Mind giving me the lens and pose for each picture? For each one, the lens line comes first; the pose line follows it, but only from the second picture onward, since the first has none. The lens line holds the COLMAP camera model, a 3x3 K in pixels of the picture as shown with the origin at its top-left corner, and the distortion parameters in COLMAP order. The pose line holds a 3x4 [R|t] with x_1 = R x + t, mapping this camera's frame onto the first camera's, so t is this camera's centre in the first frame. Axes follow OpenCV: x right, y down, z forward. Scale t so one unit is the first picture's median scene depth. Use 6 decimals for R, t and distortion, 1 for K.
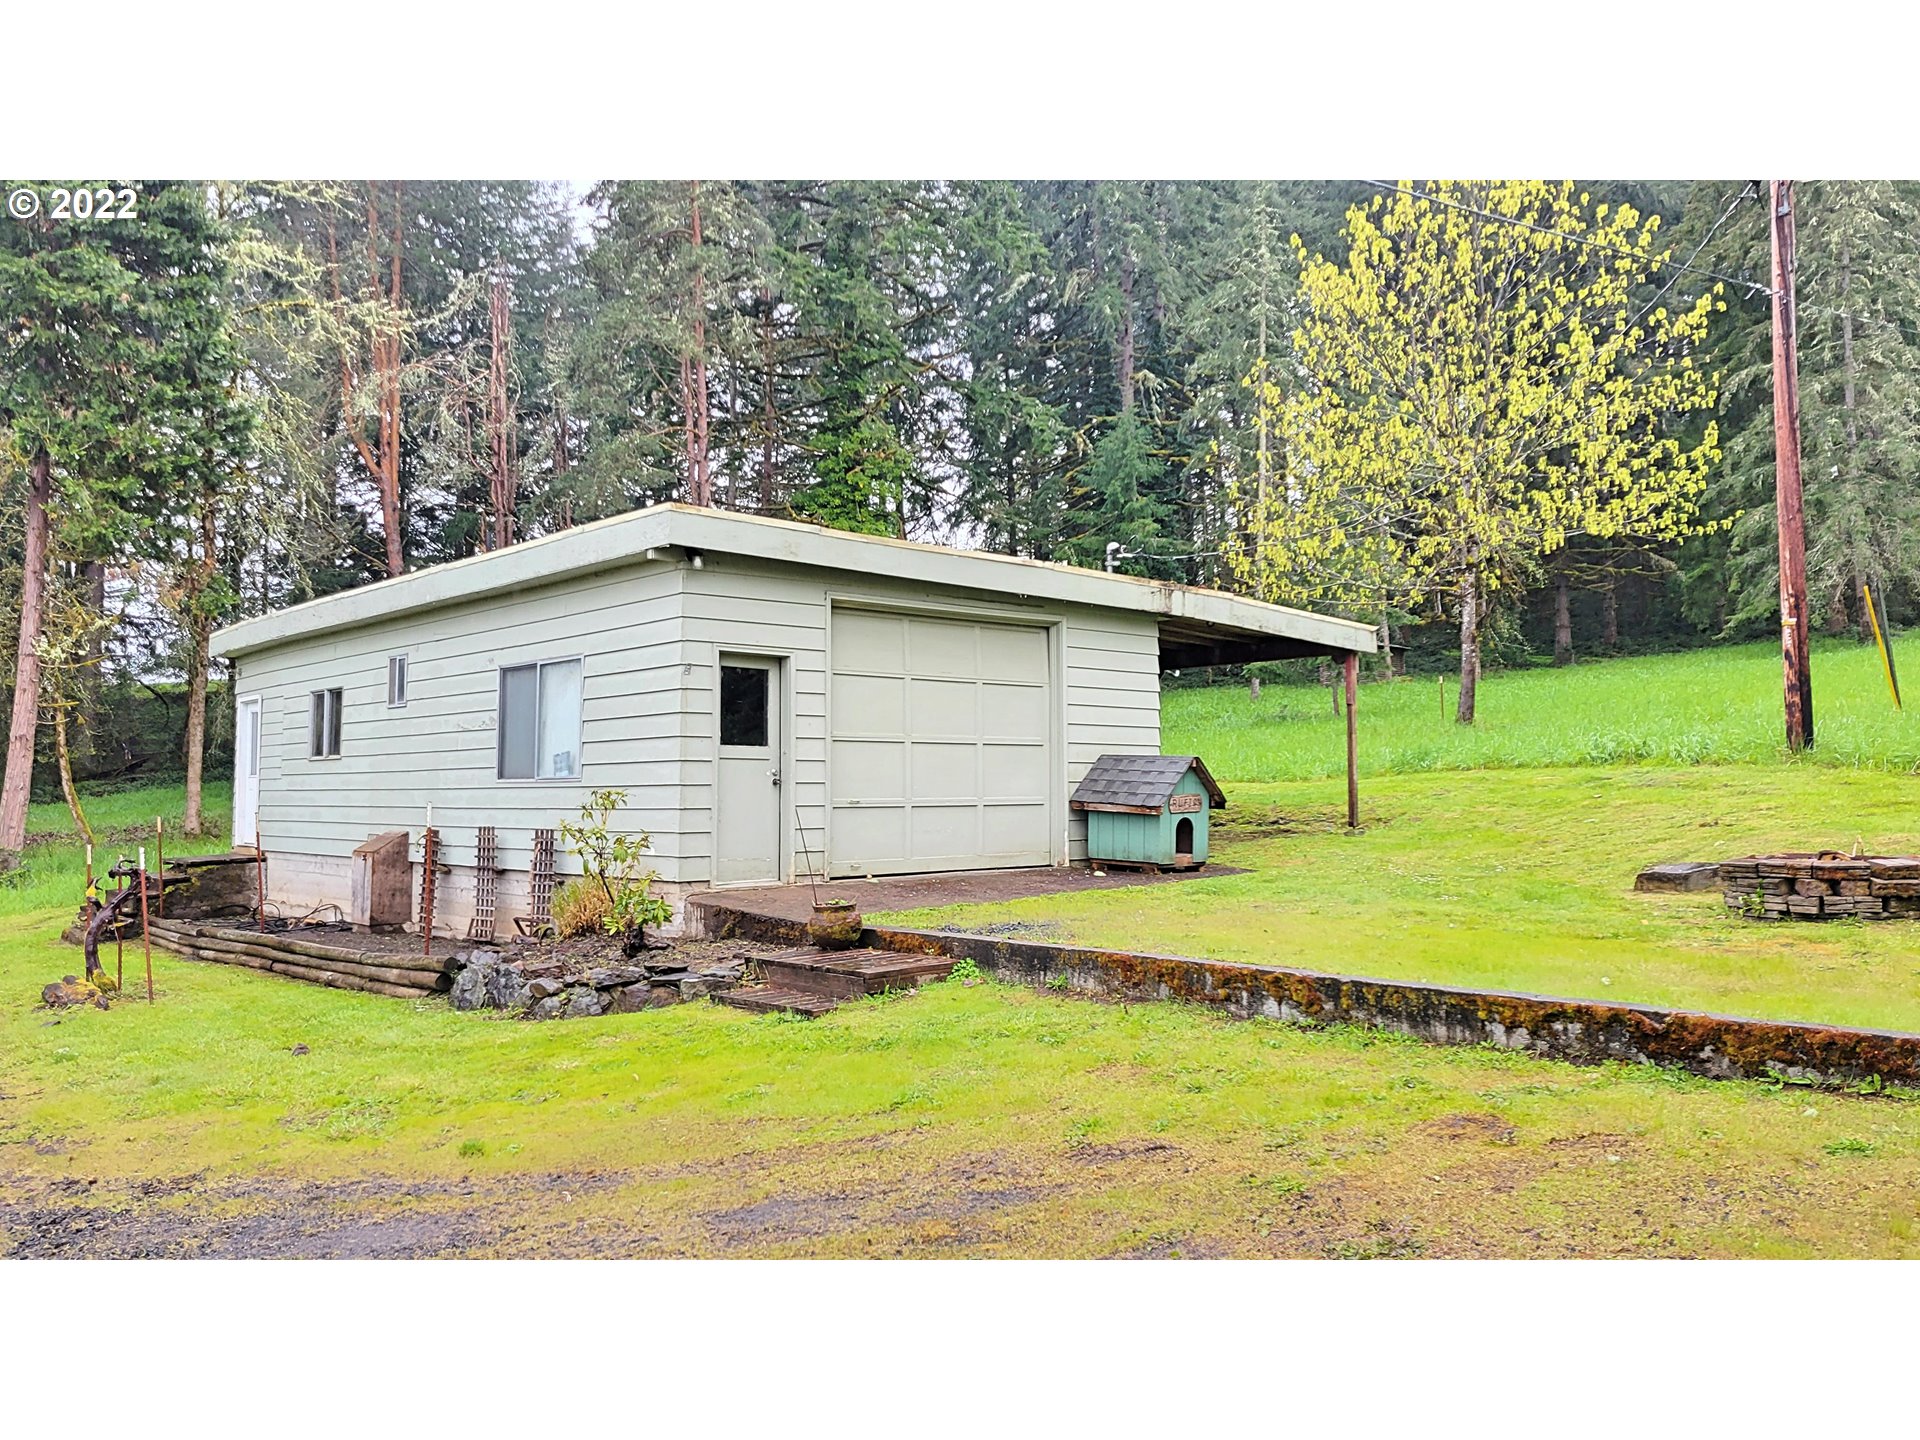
lens RADIAL K [[1411.1, 0, 960.0], [0, 1411.1, 720.0], [0, 0, 1]] dist [-0.000564, -0.000217]
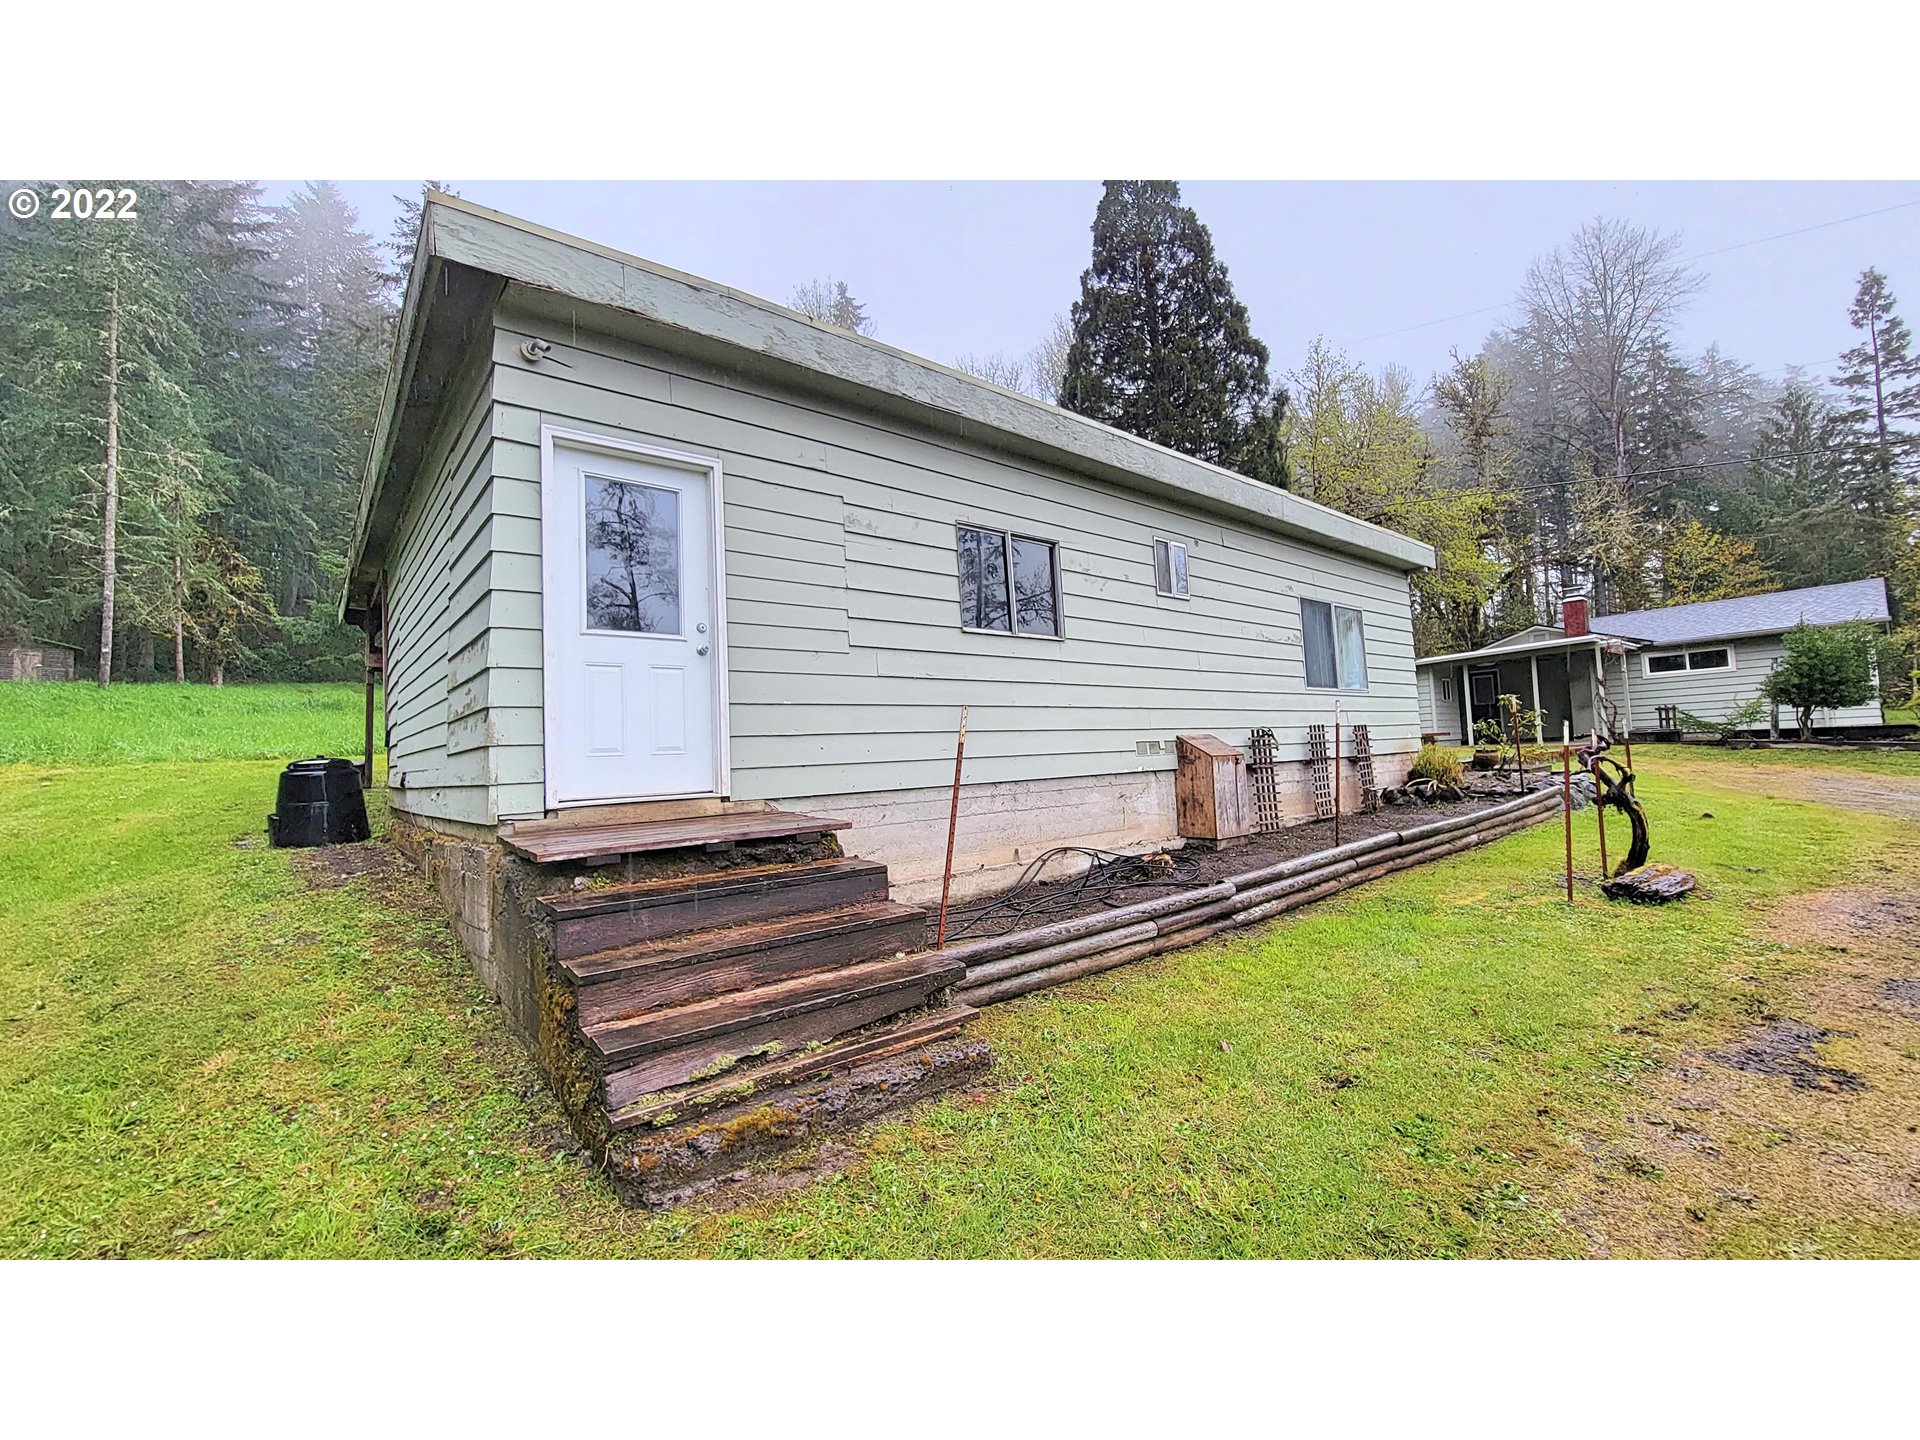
lens RADIAL K [[796.6, 0, 960.0], [0, 796.6, 720.0], [0, 0, 1]] dist [0.001314, 0.000167]
pose [[0.052996, 0.049443, 0.997370, -1.016960], [-0.009848, 0.998751, -0.048988, 0.106012], [-0.998546, -0.007226, 0.053417, 1.241840]]
